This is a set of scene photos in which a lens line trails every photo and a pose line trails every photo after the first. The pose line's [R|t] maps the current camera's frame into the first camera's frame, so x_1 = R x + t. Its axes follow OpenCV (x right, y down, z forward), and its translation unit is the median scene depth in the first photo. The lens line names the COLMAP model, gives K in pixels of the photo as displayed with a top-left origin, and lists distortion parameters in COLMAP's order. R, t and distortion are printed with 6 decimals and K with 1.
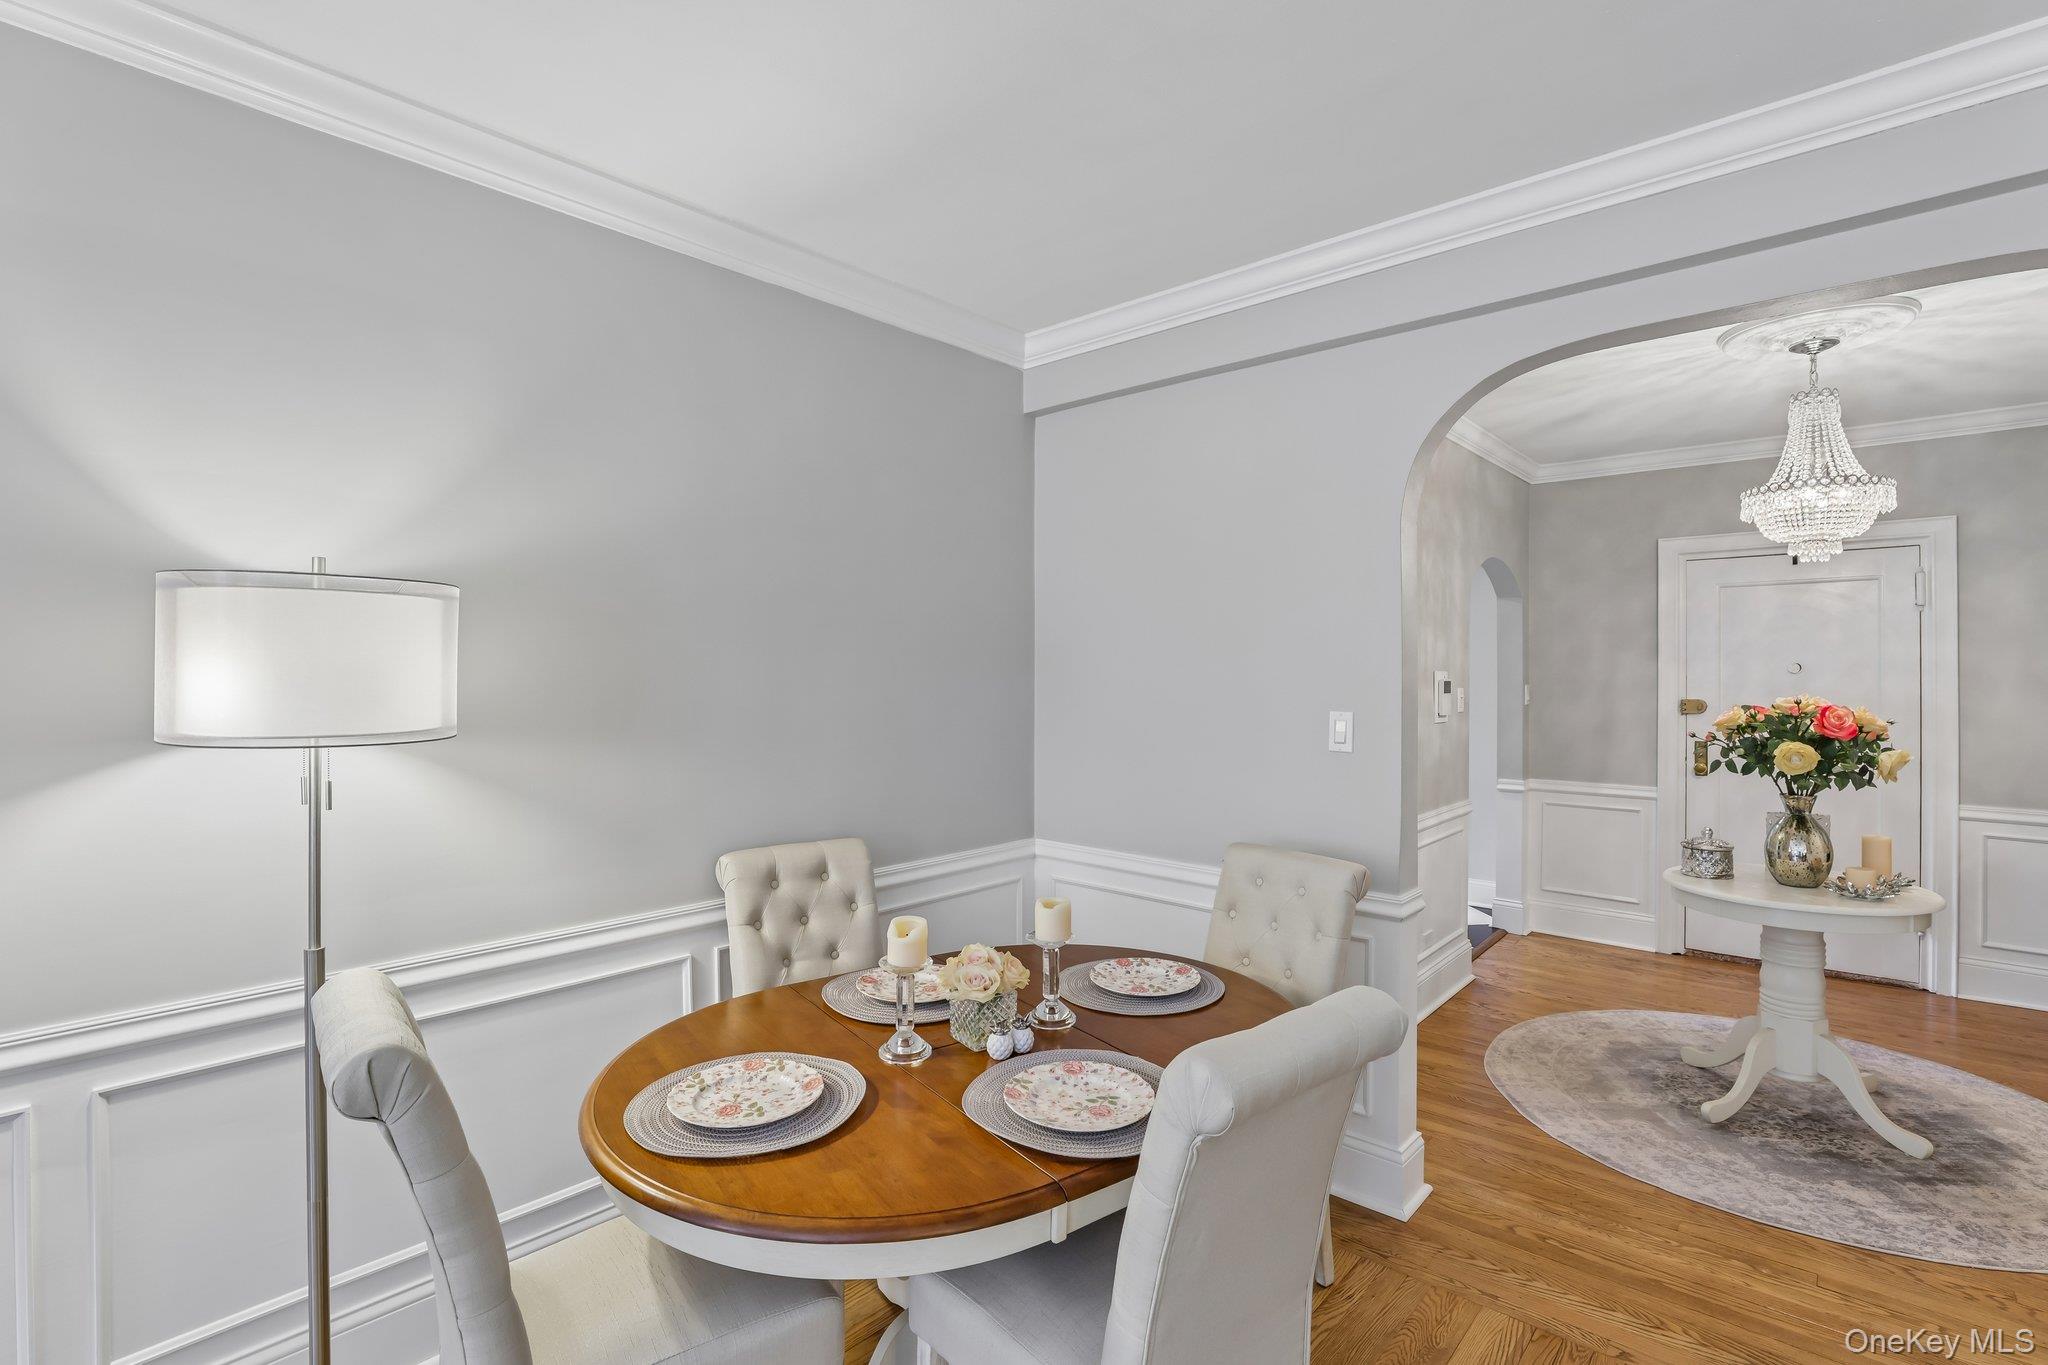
lens RADIAL K [[958.7, 0, 1031.5], [0, 958.7, 679.9], [0, 0, 1]] dist [-0.035422, 0.011183]
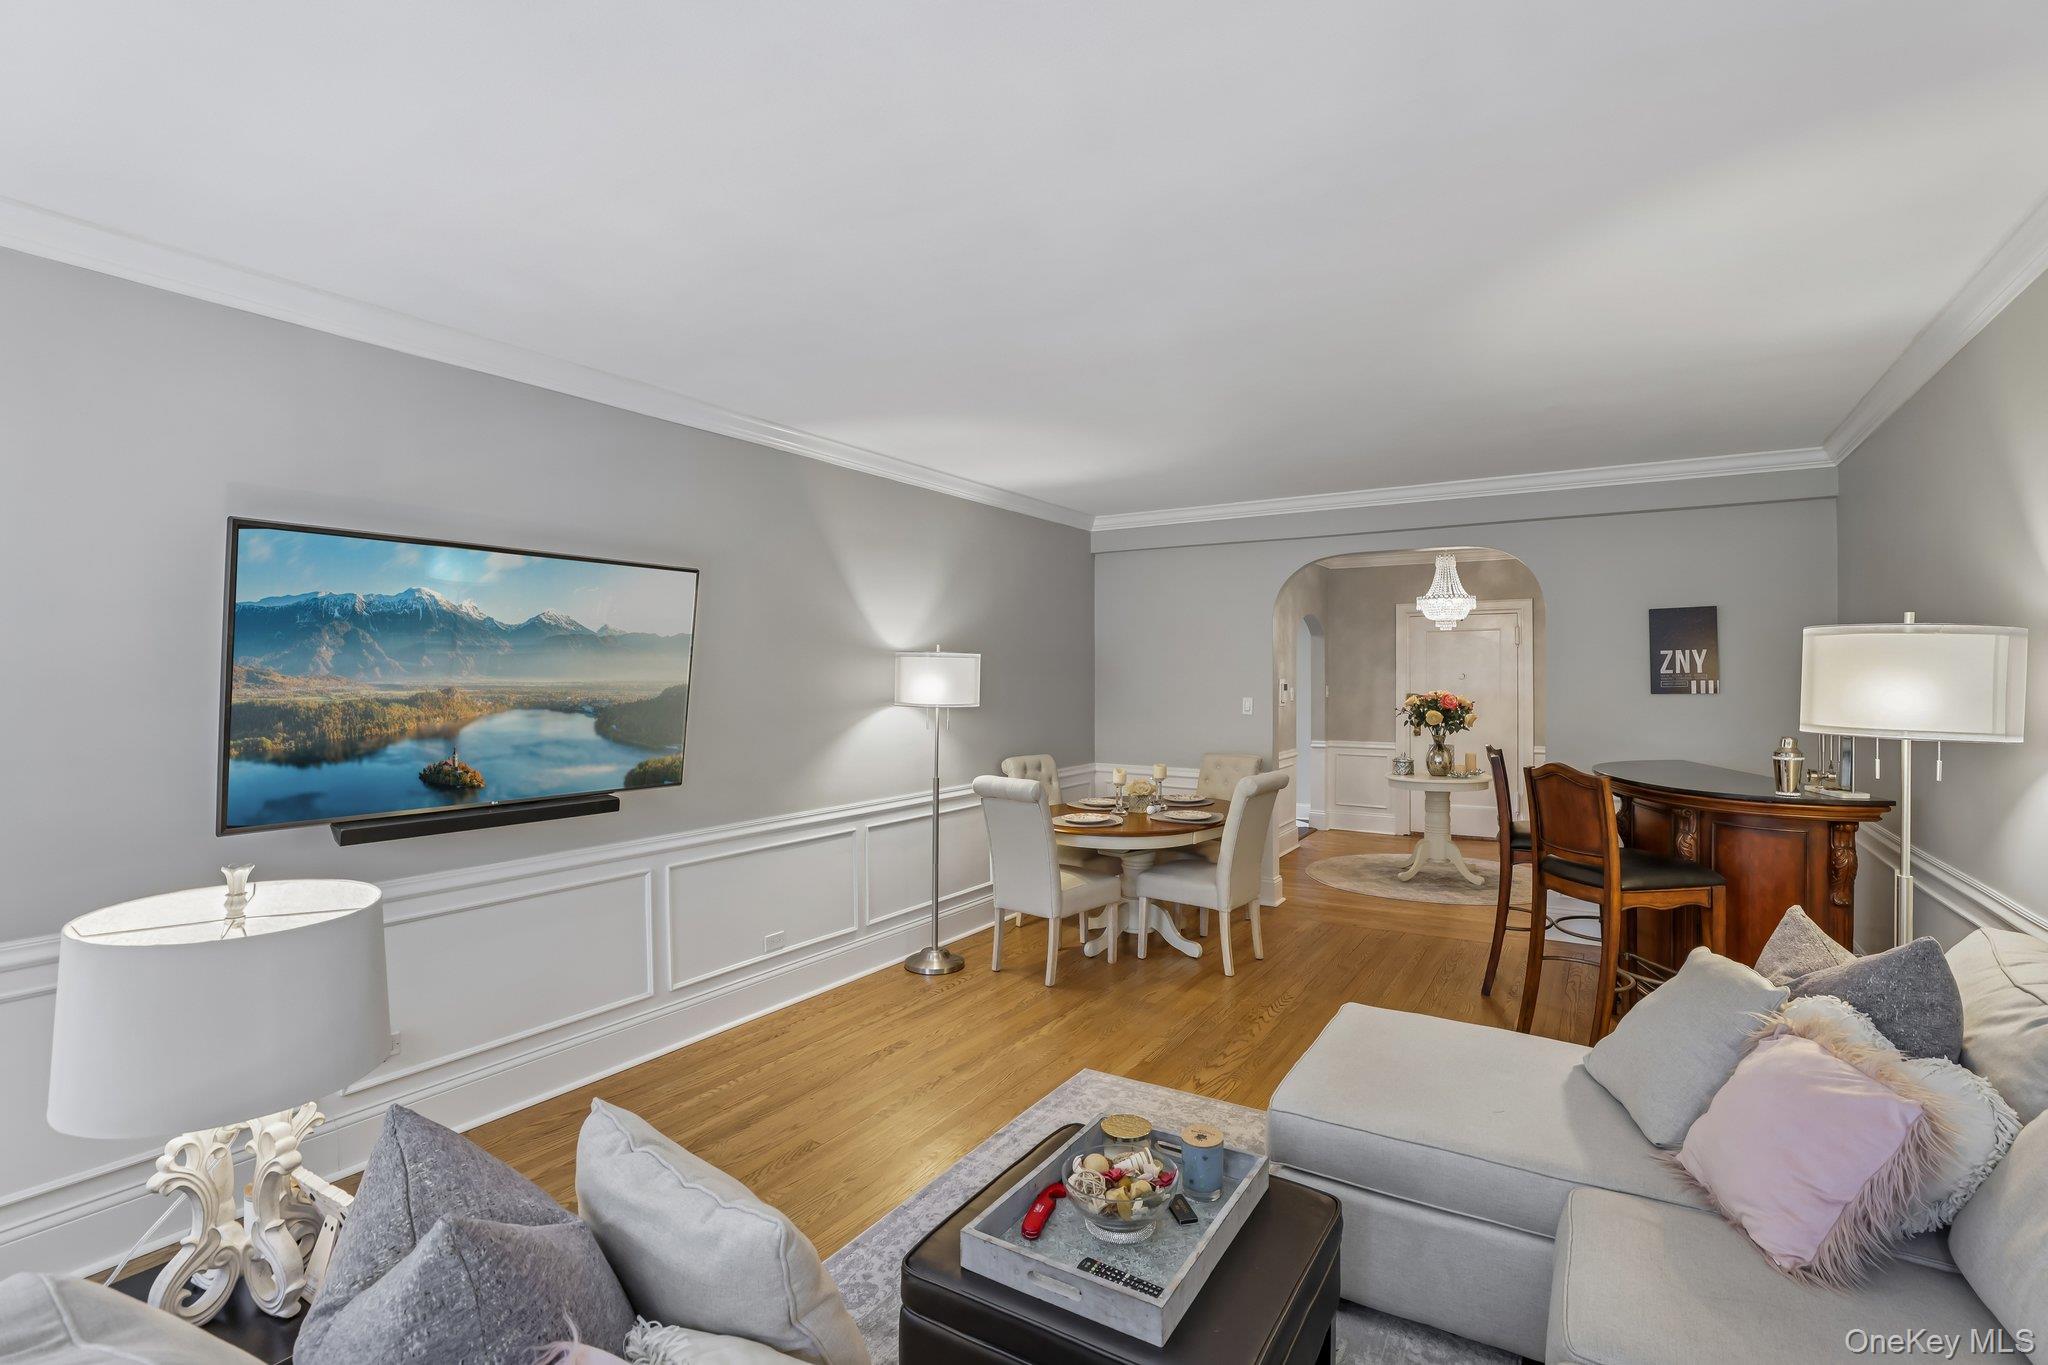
lens RADIAL K [[958.7, 0, 1031.5], [0, 958.7, 679.9], [0, 0, 1]] dist [-0.035422, 0.011183]
pose [[0.985748, -0.002092, 0.168218, -0.518725], [0.002392, 0.999996, -0.001584, -0.007261], [-0.168214, 0.001964, 0.985749, -1.069723]]
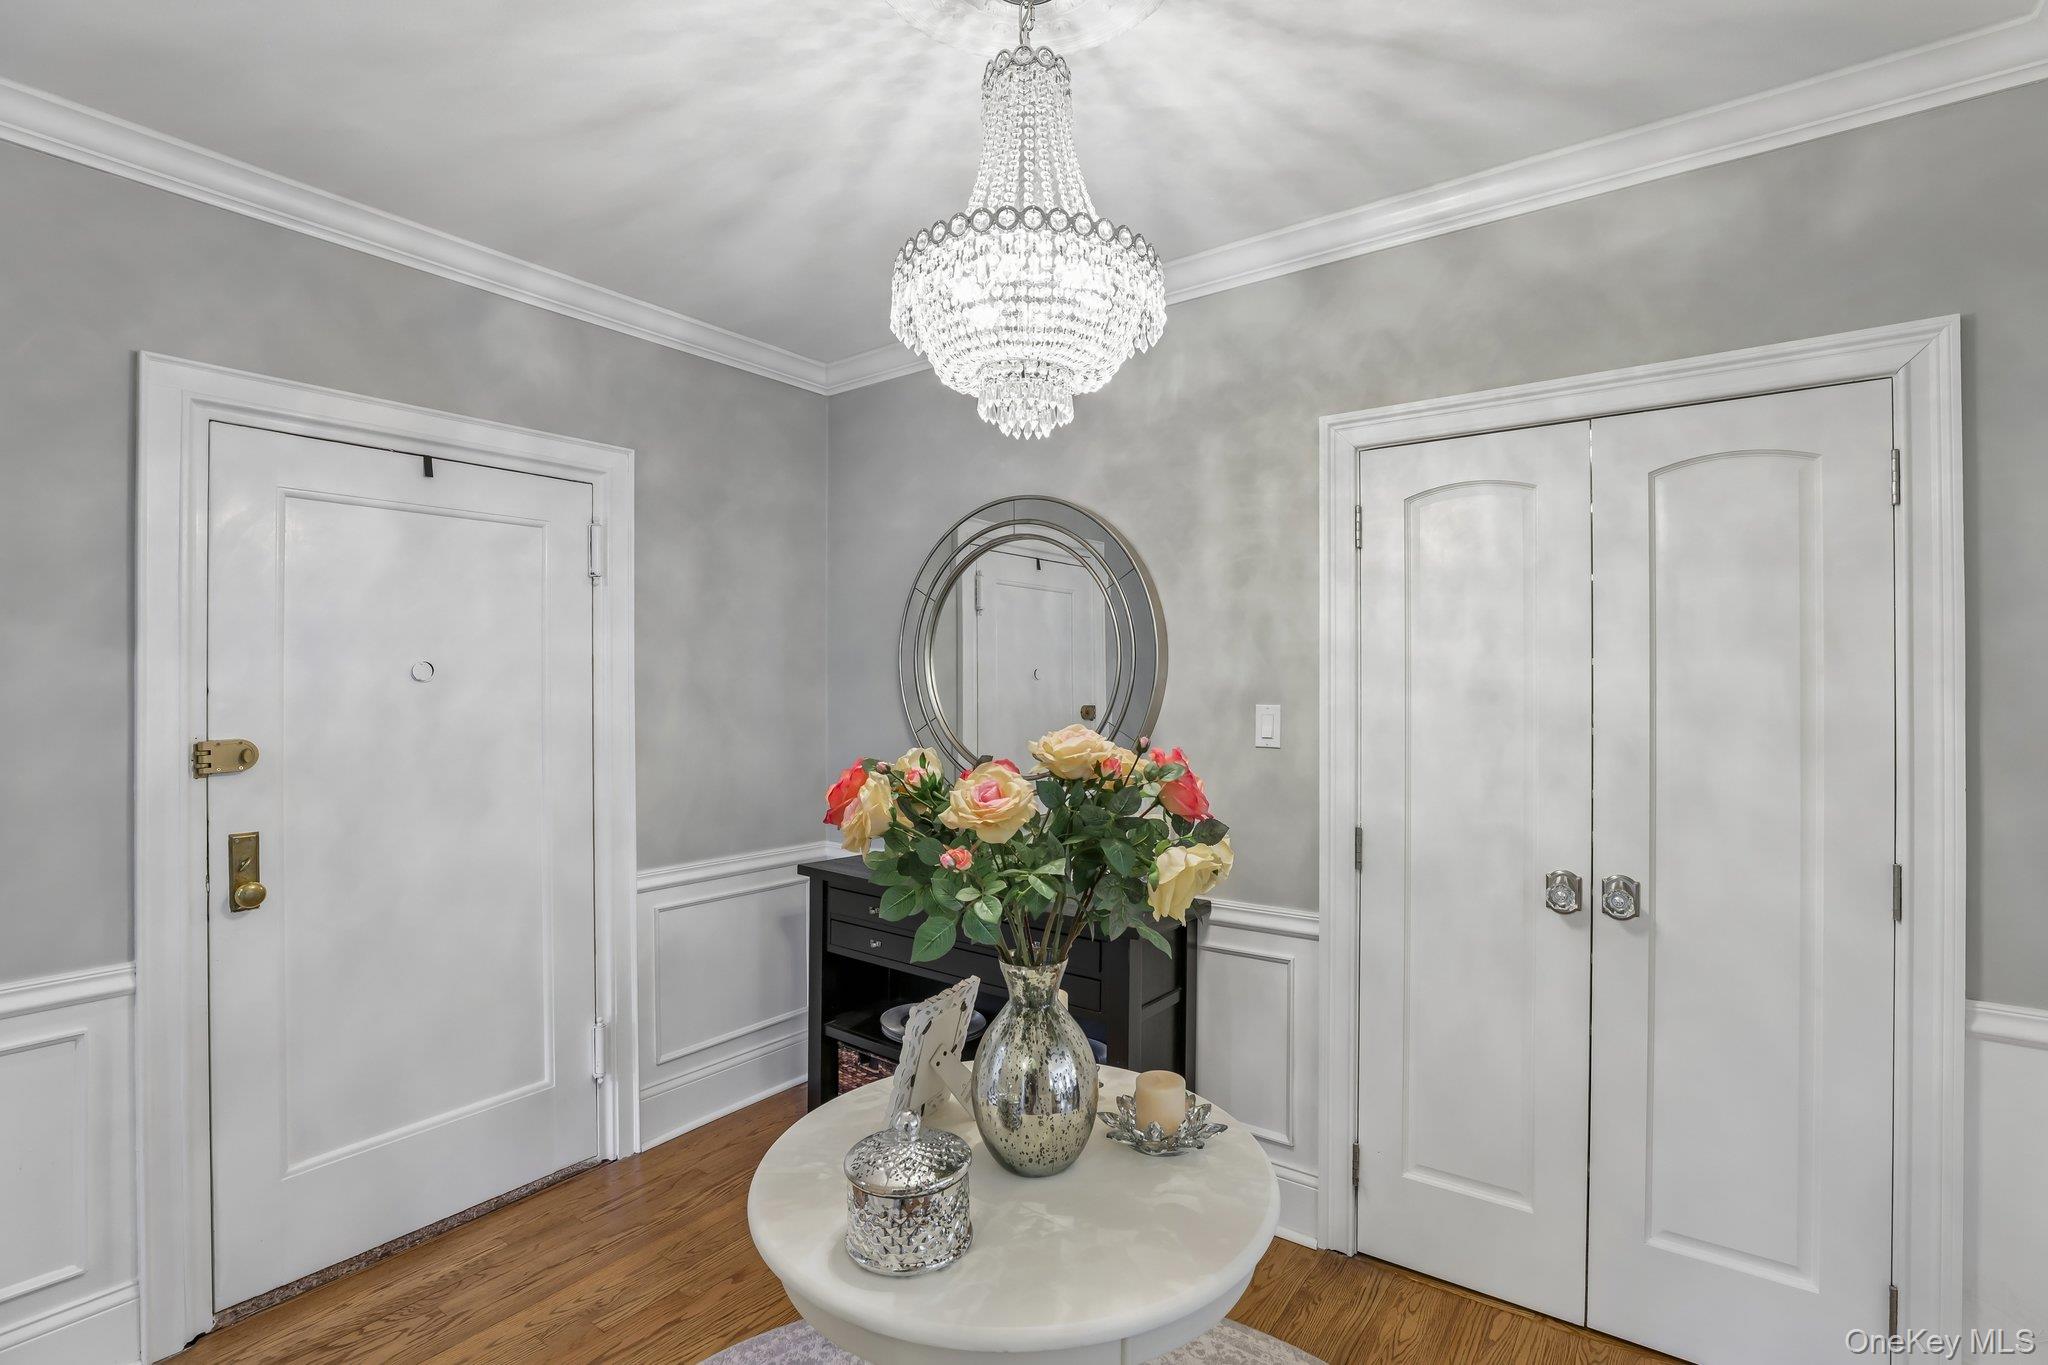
lens RADIAL K [[931.9, 0, 1024.0], [0, 931.9, 682.5], [0, 0, 1]] dist [-0.034109, 0.008985]
pose [[-0.088935, -0.001788, 0.996036, 0.387477], [0.006342, 0.999977, 0.002361, -0.007740], [-0.996017, 0.006527, -0.088921, 1.048242]]
